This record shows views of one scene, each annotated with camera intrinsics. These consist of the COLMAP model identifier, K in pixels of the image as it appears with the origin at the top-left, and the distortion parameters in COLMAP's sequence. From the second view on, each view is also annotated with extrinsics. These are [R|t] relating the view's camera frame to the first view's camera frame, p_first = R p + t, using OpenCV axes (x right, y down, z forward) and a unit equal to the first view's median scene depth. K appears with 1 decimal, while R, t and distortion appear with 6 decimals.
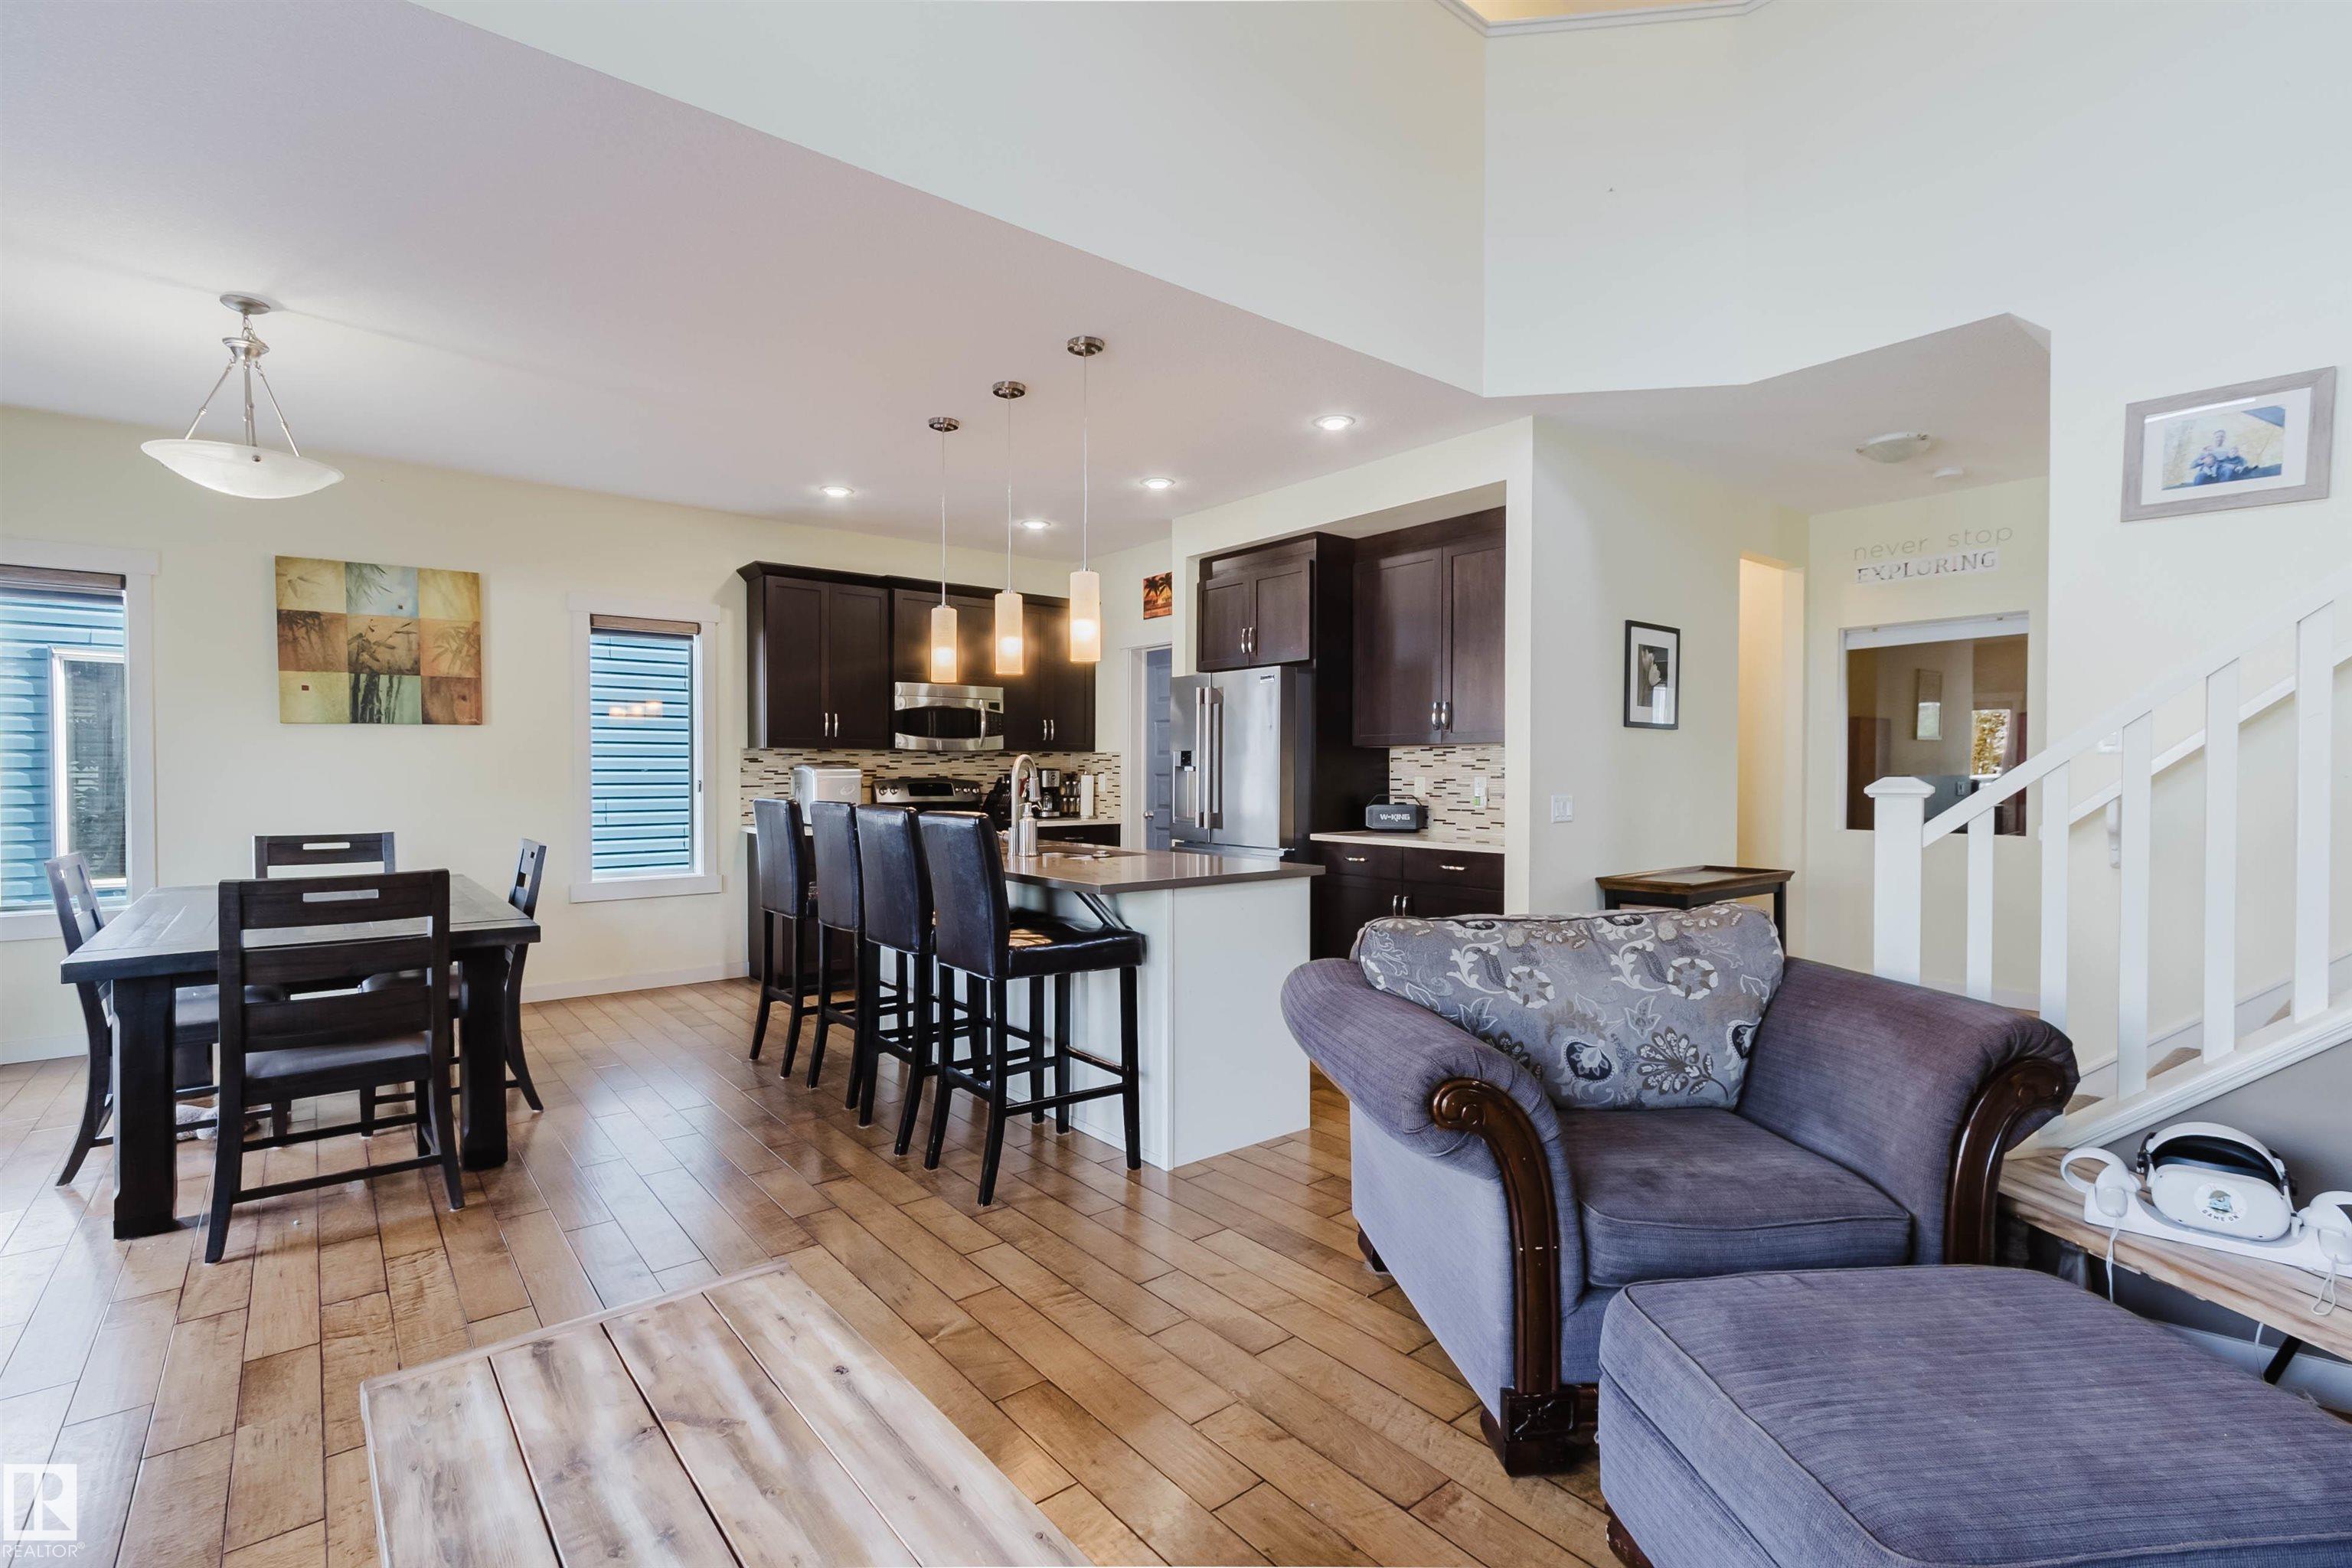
lens RADIAL K [[1070.9, 0, 1169.9], [0, 1070.9, 789.3], [0, 0, 1]] dist [0.001435, -0.000295]
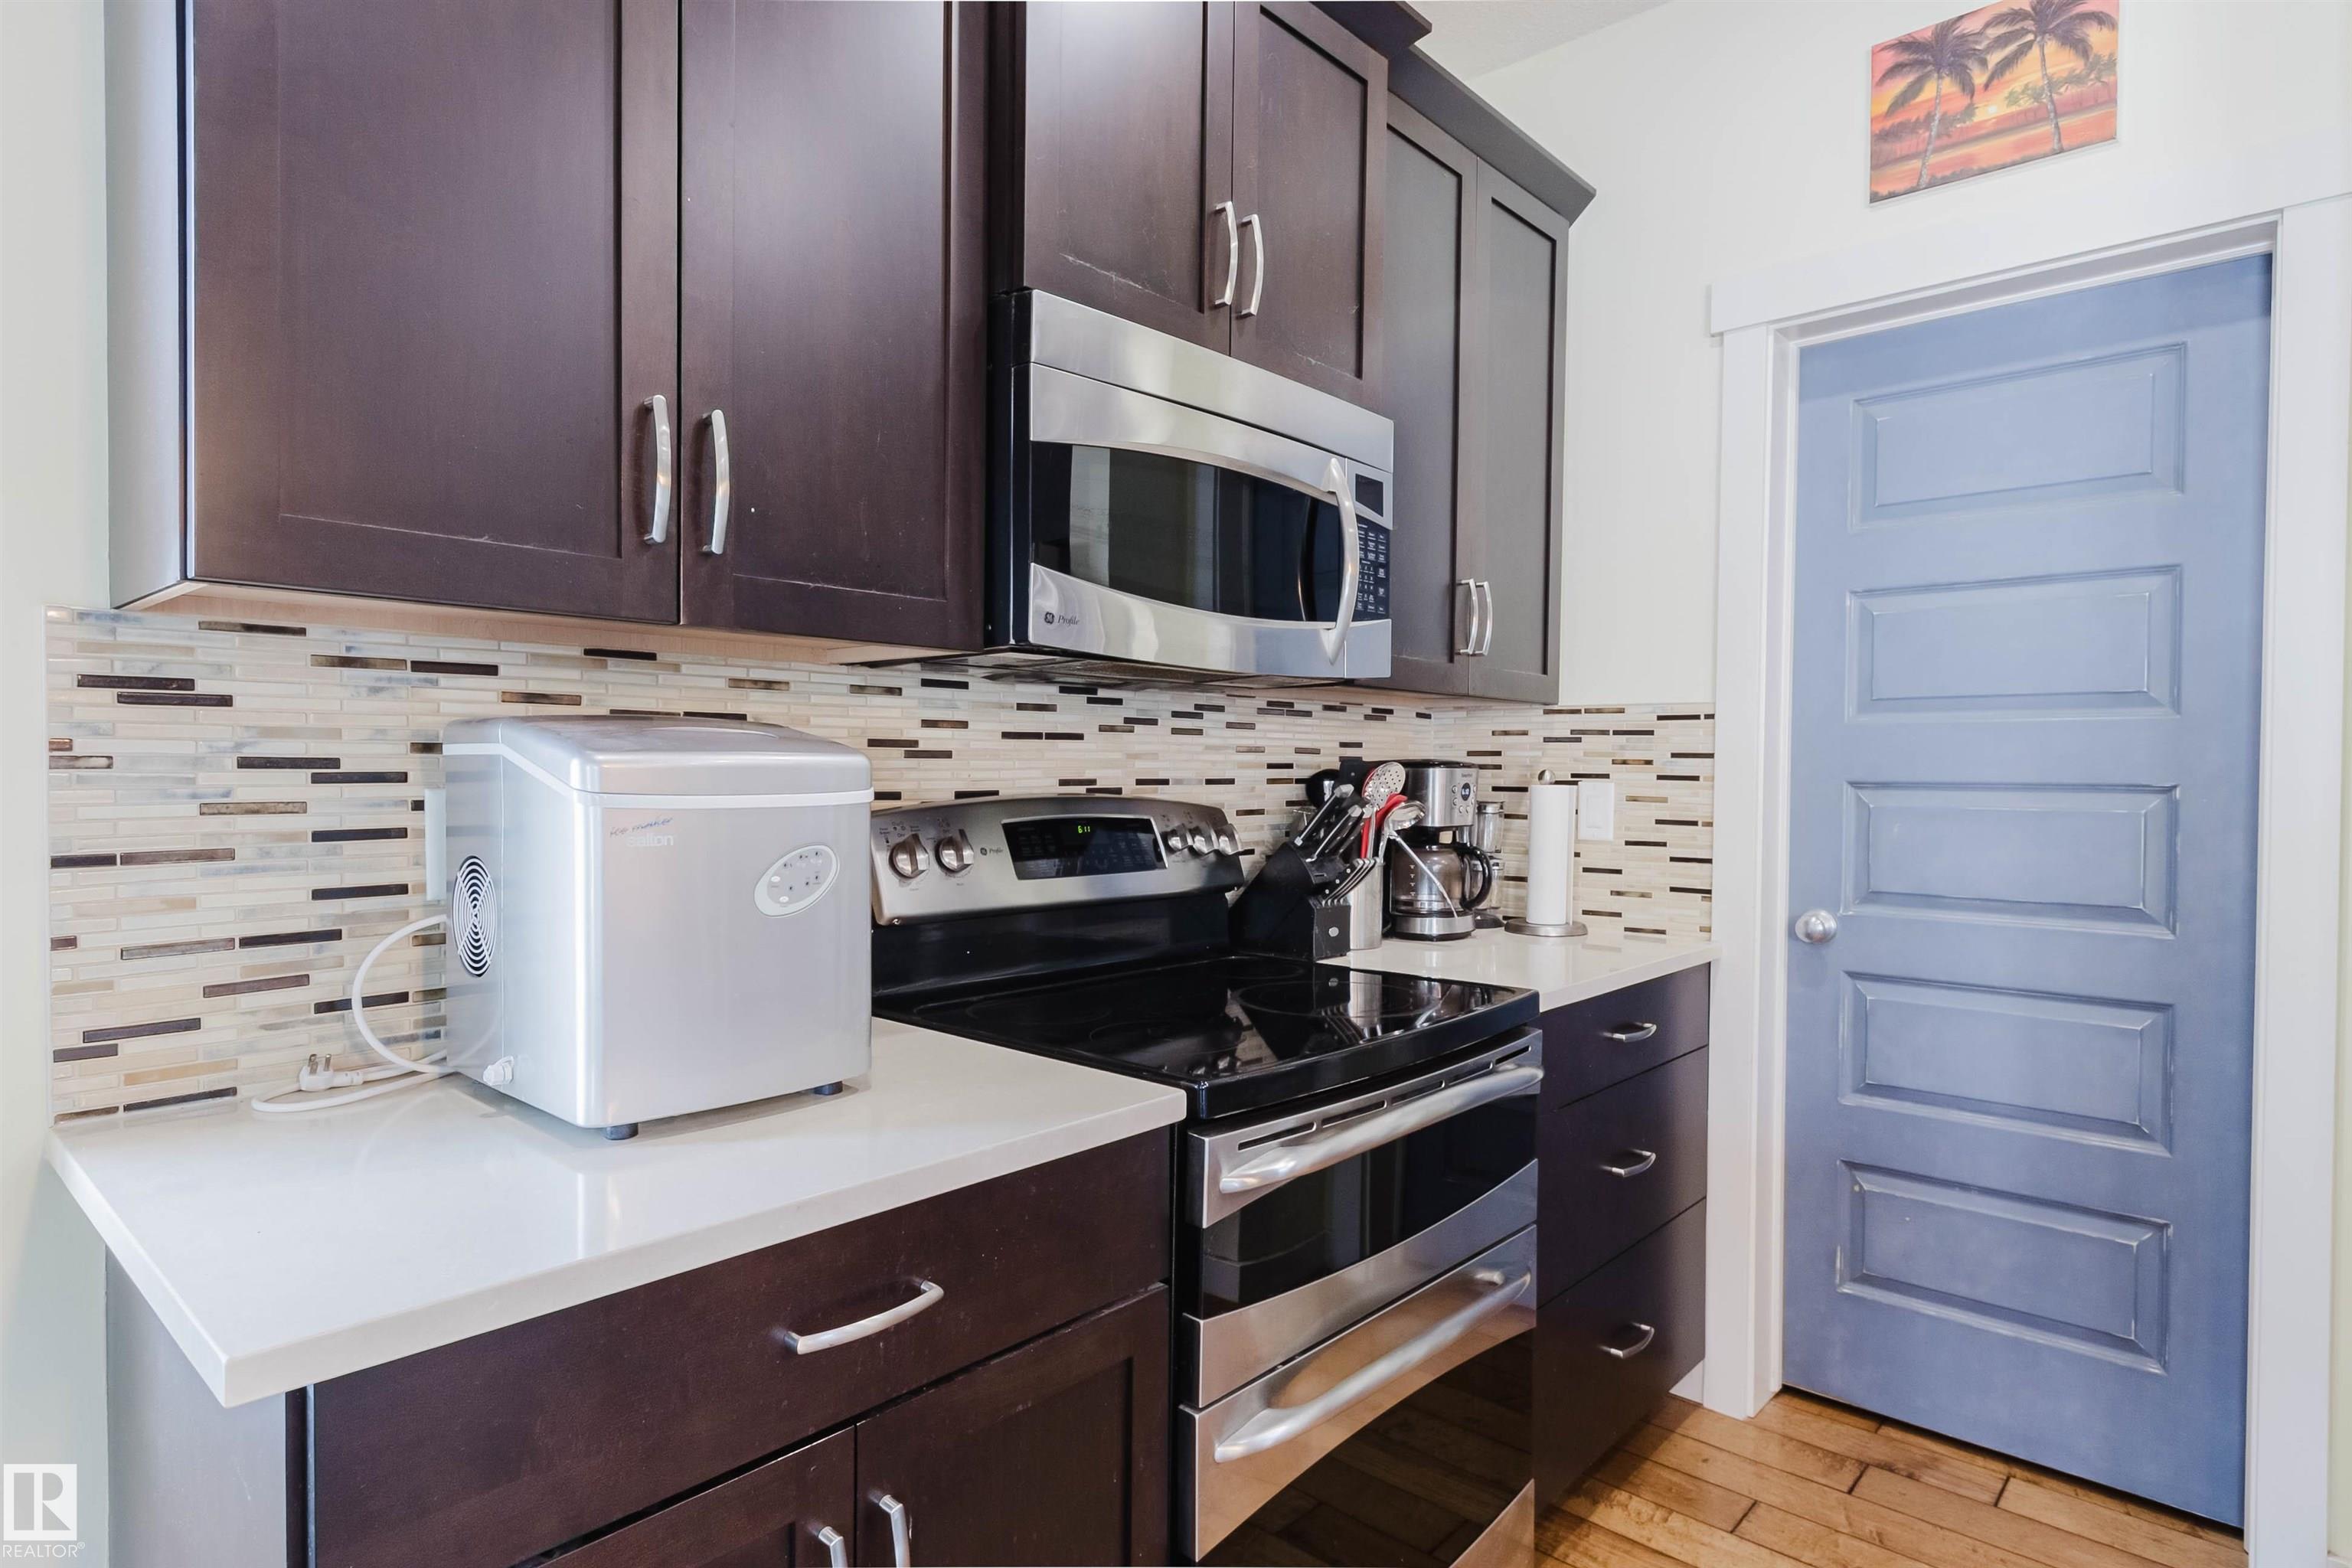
lens RADIAL K [[1272.1, 0, 1171.8], [0, 1272.1, 792.6], [0, 0, 1]] dist [0.000622, -0.000581]
pose [[0.987207, 0.002295, 0.159427, -0.323482], [-0.002513, 0.999996, 0.001165, -0.015447], [-0.159424, -0.001550, 0.987209, 0.940412]]
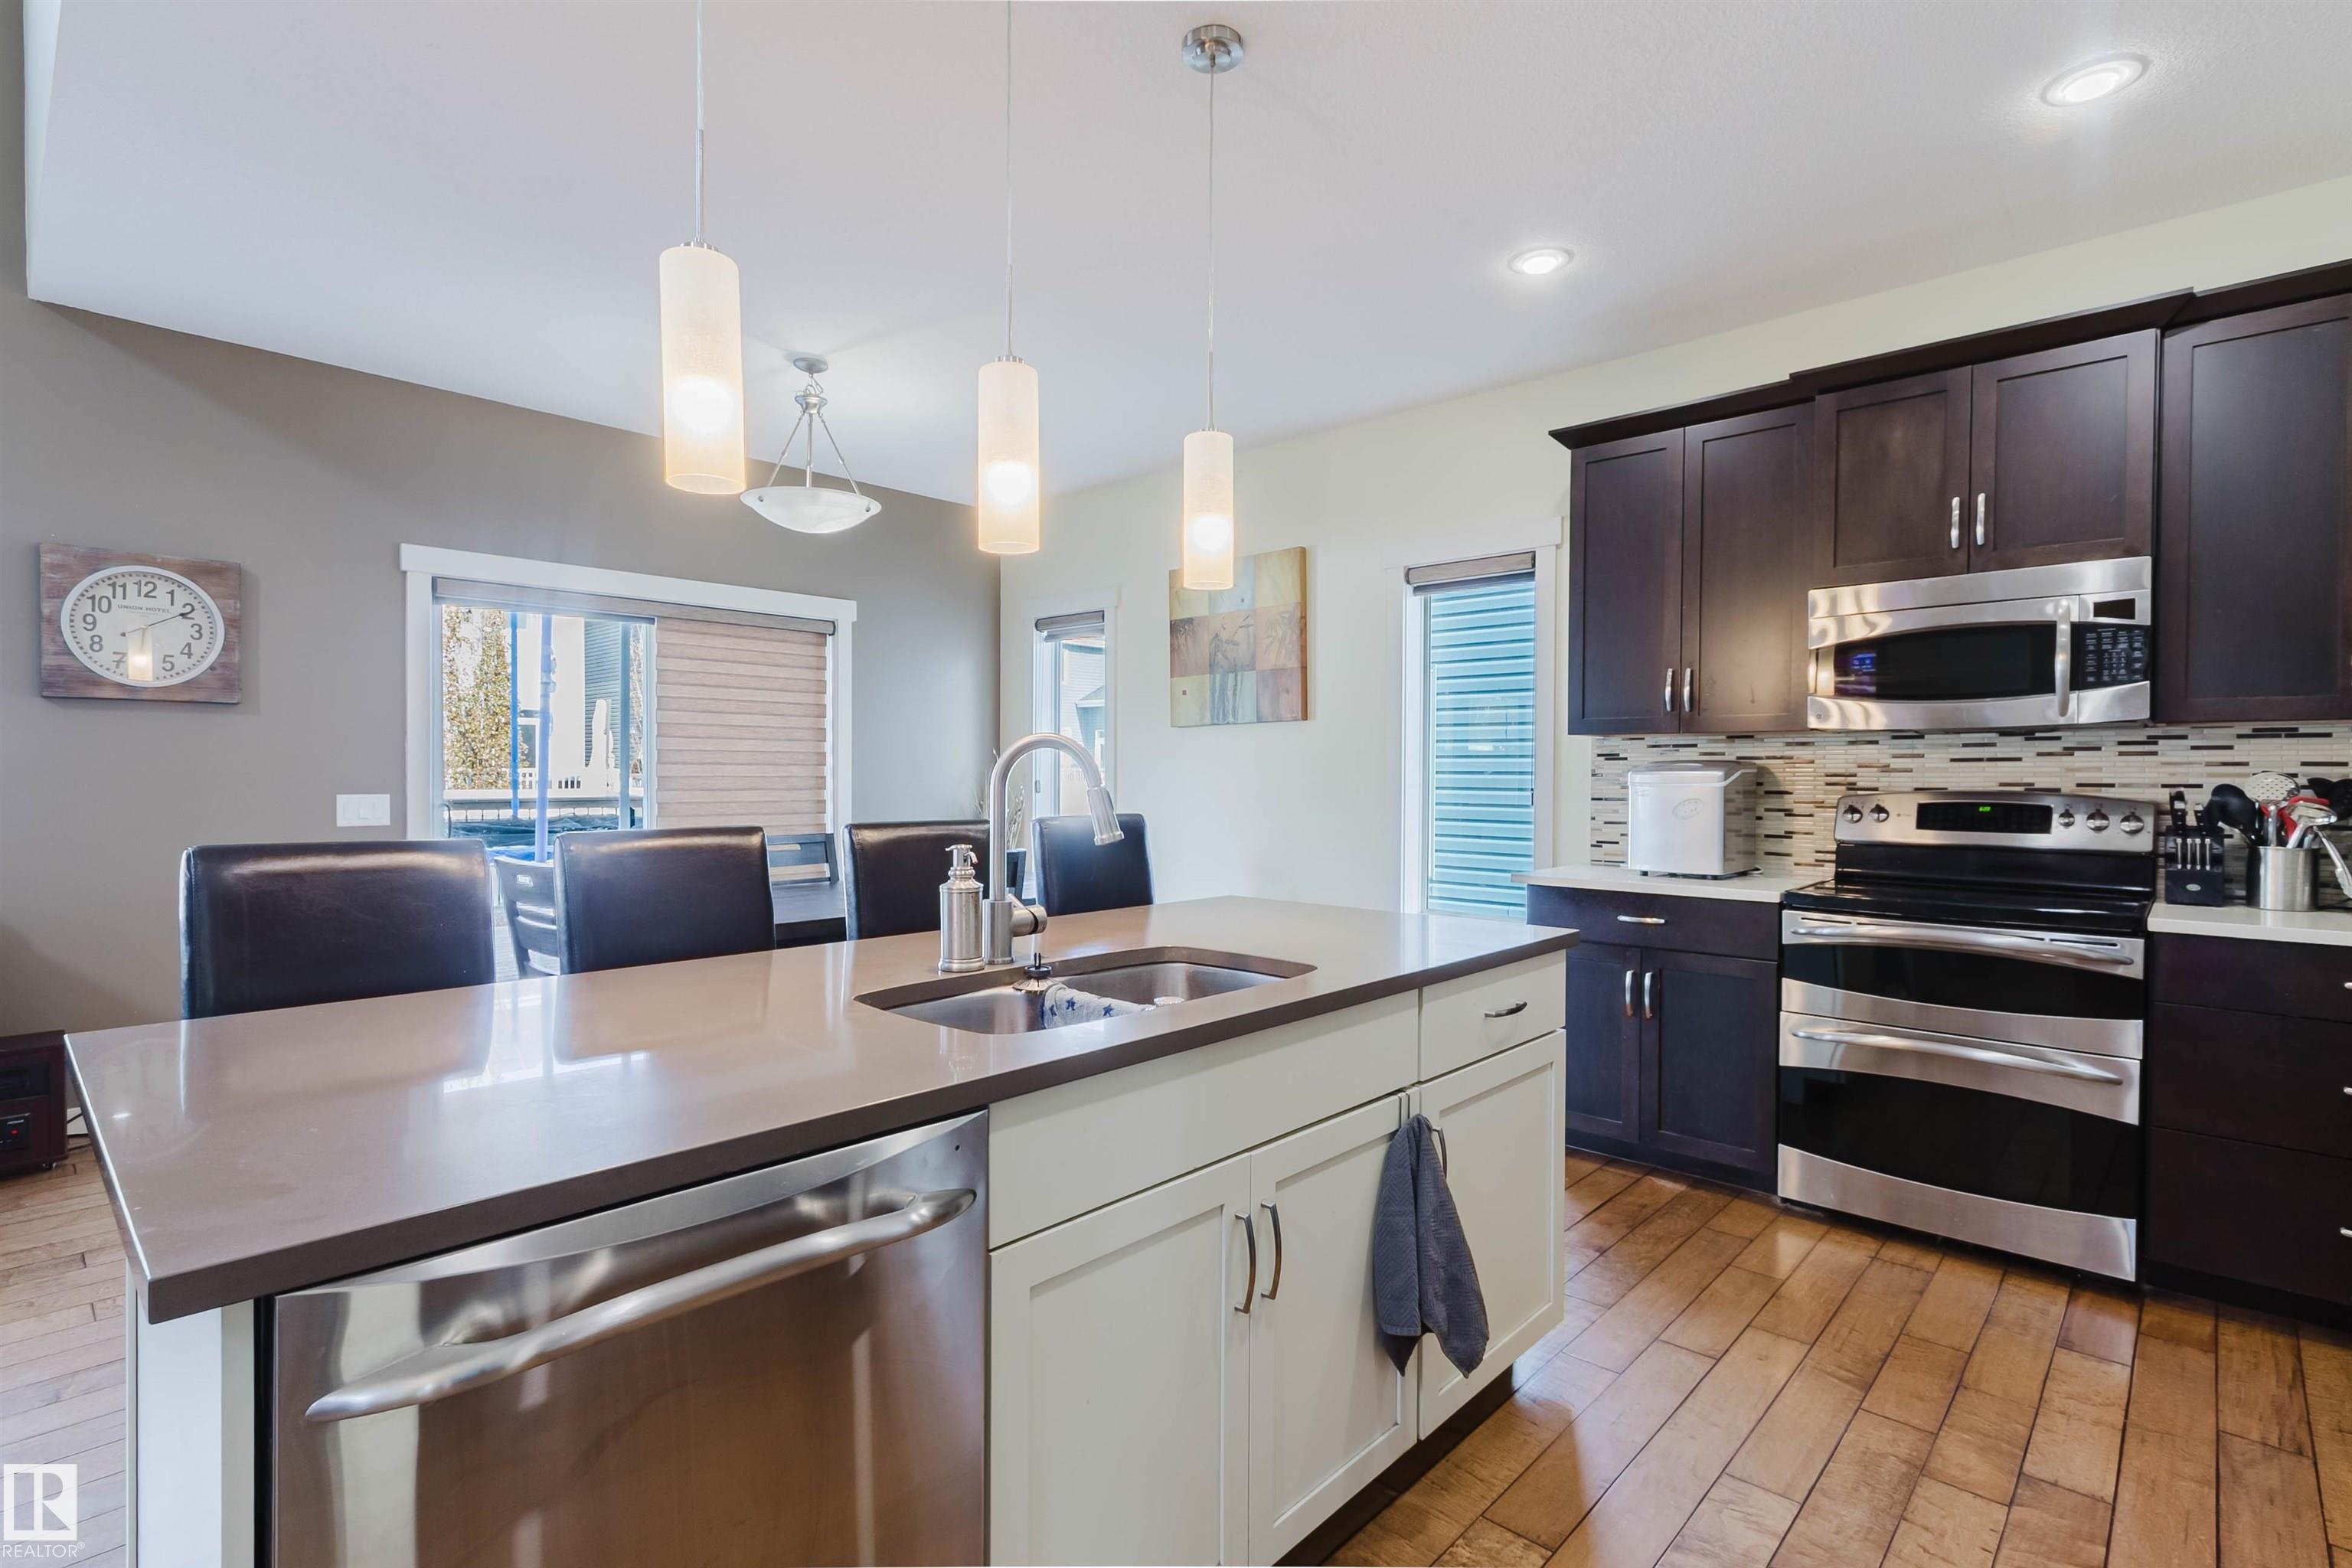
lens RADIAL K [[1109.8, 0, 1168.4], [0, 1109.8, 790.2], [0, 0, 1]] dist [0.002529, -0.001423]
pose [[0.140486, 0.015823, -0.989956, 0.239601], [-0.021805, 0.999679, 0.012884, -0.012755], [0.989842, 0.019776, 0.140786, 0.781253]]
